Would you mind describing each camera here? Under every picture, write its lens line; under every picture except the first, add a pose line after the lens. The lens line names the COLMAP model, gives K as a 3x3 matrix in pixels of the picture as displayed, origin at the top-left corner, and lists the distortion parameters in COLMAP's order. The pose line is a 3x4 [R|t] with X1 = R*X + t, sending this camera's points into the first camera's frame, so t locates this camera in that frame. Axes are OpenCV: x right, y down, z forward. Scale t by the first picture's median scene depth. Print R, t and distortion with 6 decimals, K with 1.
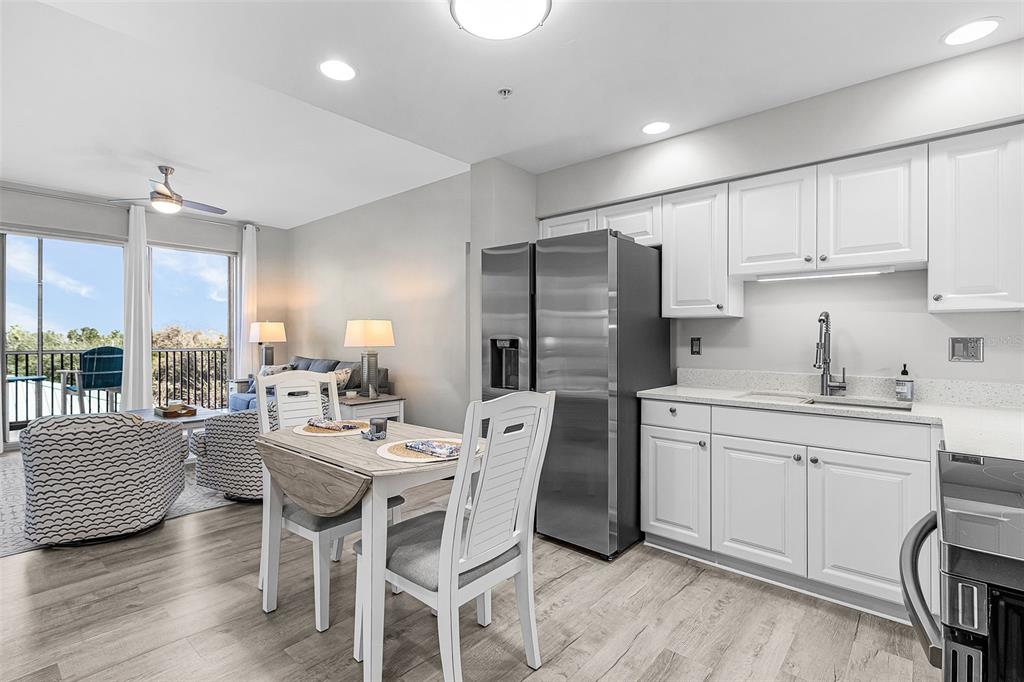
lens RADIAL K [[479.8, 0, 485.2], [0, 479.8, 333.4], [0, 0, 1]] dist [0.000367, 0.001693]
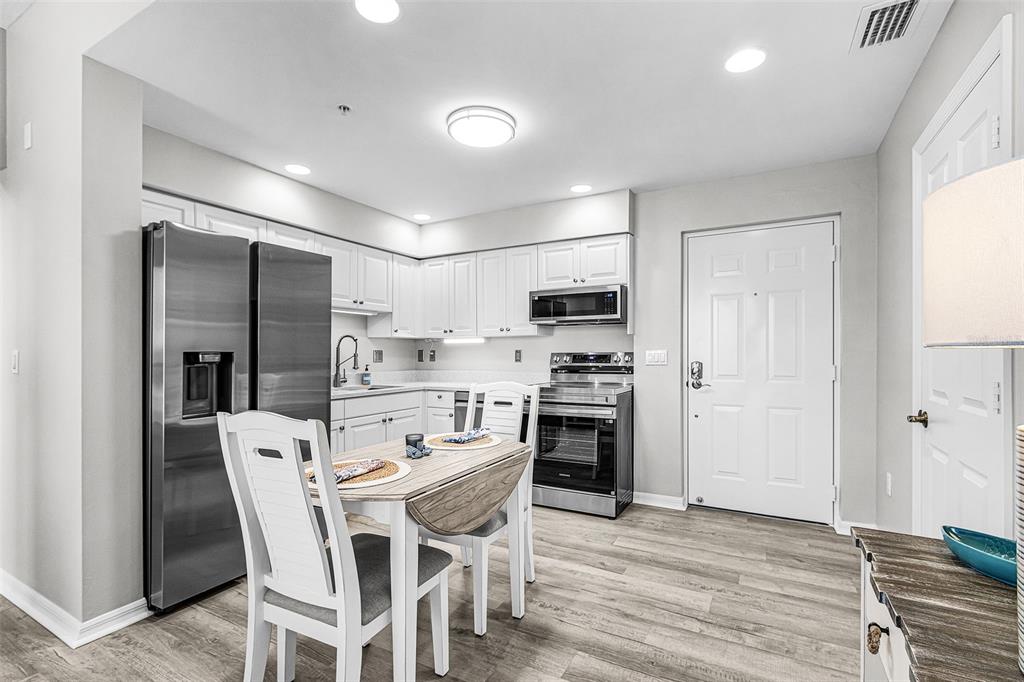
lens RADIAL K [[479.8, 0, 504.0], [0, 479.8, 348.5], [0, 0, 1]] dist [0.000367, 0.001693]
pose [[-0.234164, 0.004589, 0.972186, -0.966997], [-0.008442, 0.999942, -0.006753, 0.008915], [-0.972161, -0.009789, -0.234111, 0.855639]]
